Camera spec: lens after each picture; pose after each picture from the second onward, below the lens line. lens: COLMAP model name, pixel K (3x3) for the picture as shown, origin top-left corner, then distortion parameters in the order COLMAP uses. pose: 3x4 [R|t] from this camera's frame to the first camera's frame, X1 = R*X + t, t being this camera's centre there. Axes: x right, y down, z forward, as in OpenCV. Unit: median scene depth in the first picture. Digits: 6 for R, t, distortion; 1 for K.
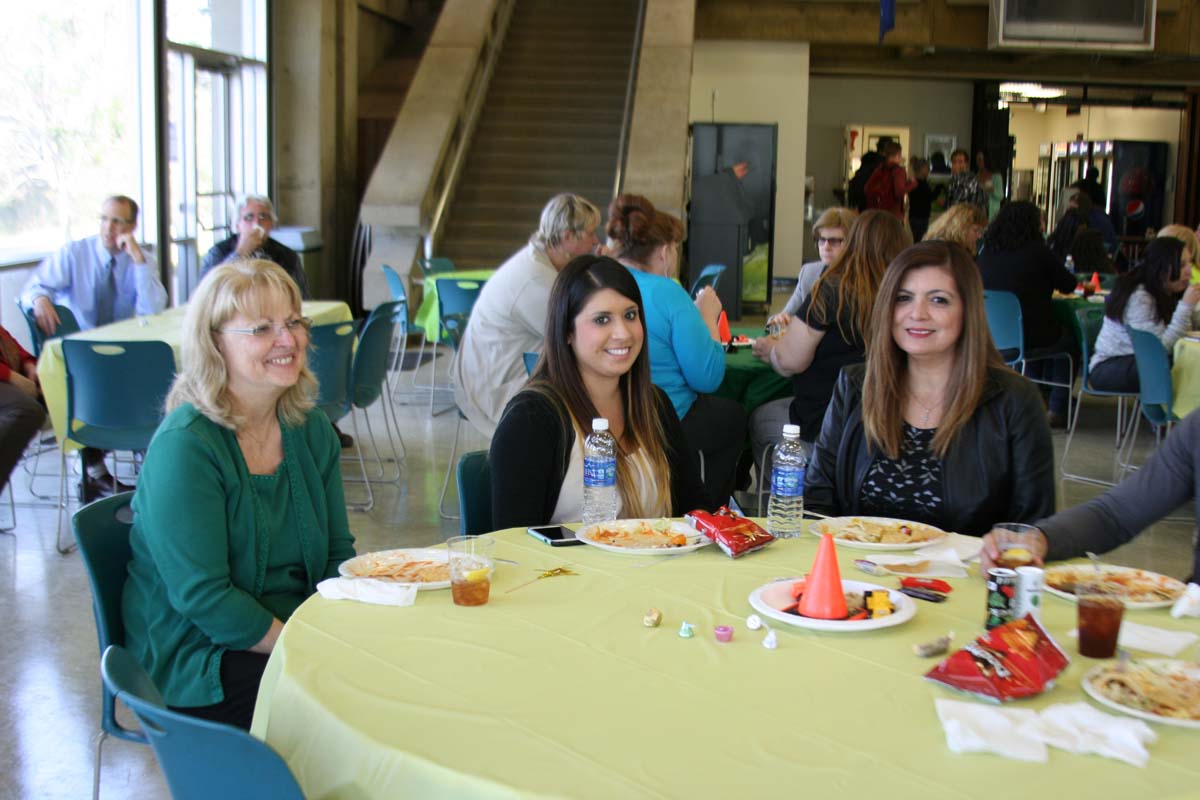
lens RADIAL K [[1620.5, 0, 600.0], [0, 1620.5, 400.0], [0, 0, 1]] dist [-0.138987, 0.055140]
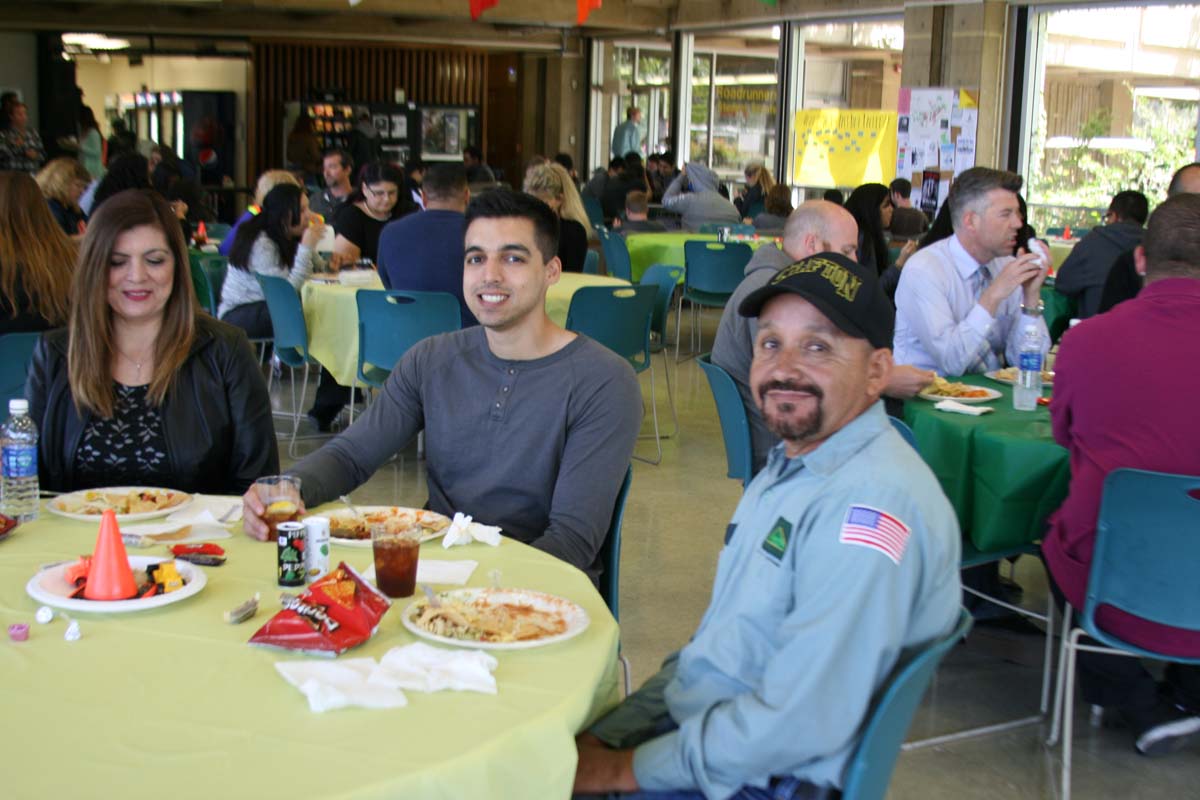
lens RADIAL K [[1620.5, 0, 600.0], [0, 1620.5, 400.0], [0, 0, 1]] dist [-0.138987, 0.055140]
pose [[0.835402, -0.097845, 0.540861, -0.104024], [0.081833, 0.995201, 0.053641, -0.006677], [-0.543514, -0.000551, 0.839400, 0.055730]]
